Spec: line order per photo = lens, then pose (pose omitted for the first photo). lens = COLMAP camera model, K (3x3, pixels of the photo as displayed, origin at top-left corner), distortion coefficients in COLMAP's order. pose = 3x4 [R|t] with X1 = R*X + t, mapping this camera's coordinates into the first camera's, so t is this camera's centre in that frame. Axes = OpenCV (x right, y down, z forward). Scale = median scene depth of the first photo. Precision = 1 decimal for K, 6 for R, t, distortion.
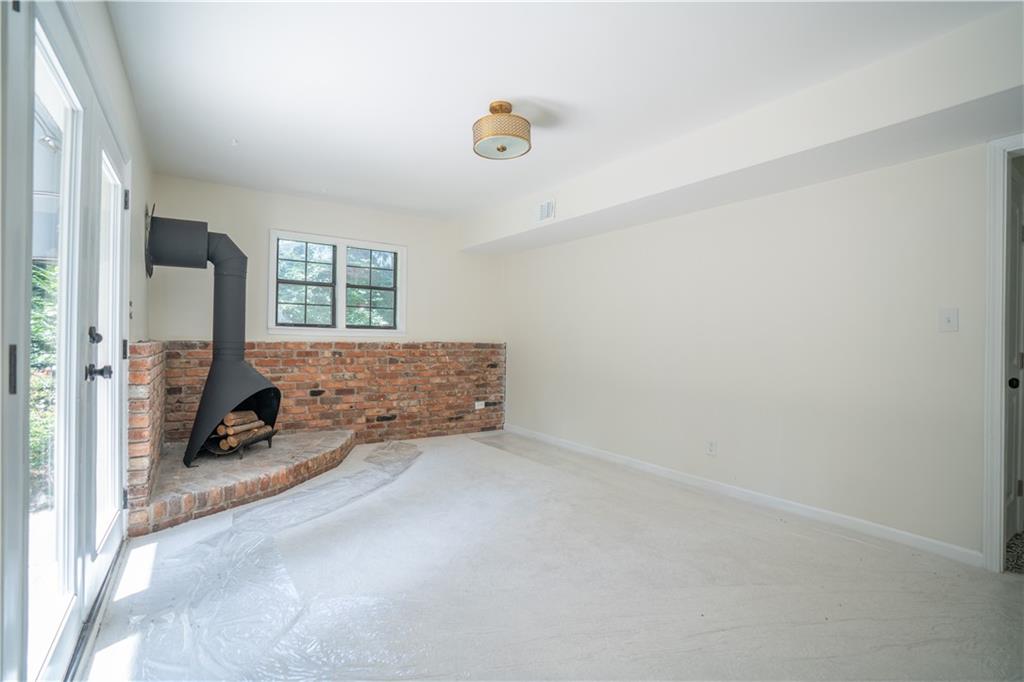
lens RADIAL K [[473.0, 0, 517.3], [0, 473.0, 340.3], [0, 0, 1]] dist [-0.061839, 0.021076]
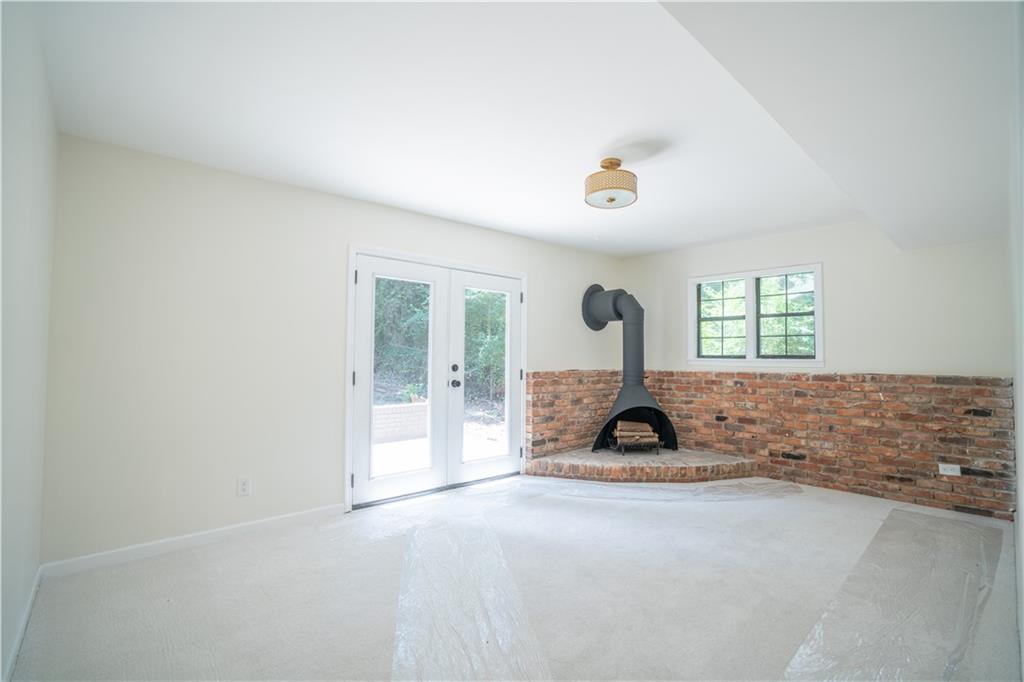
lens RADIAL K [[473.0, 0, 511.9], [0, 473.0, 339.7], [0, 0, 1]] dist [-0.061839, 0.021076]
pose [[0.123935, -0.051605, -0.990948, 0.550316], [-0.003600, 0.998617, -0.052455, -0.011321], [0.992284, 0.010068, 0.123578, 0.343766]]
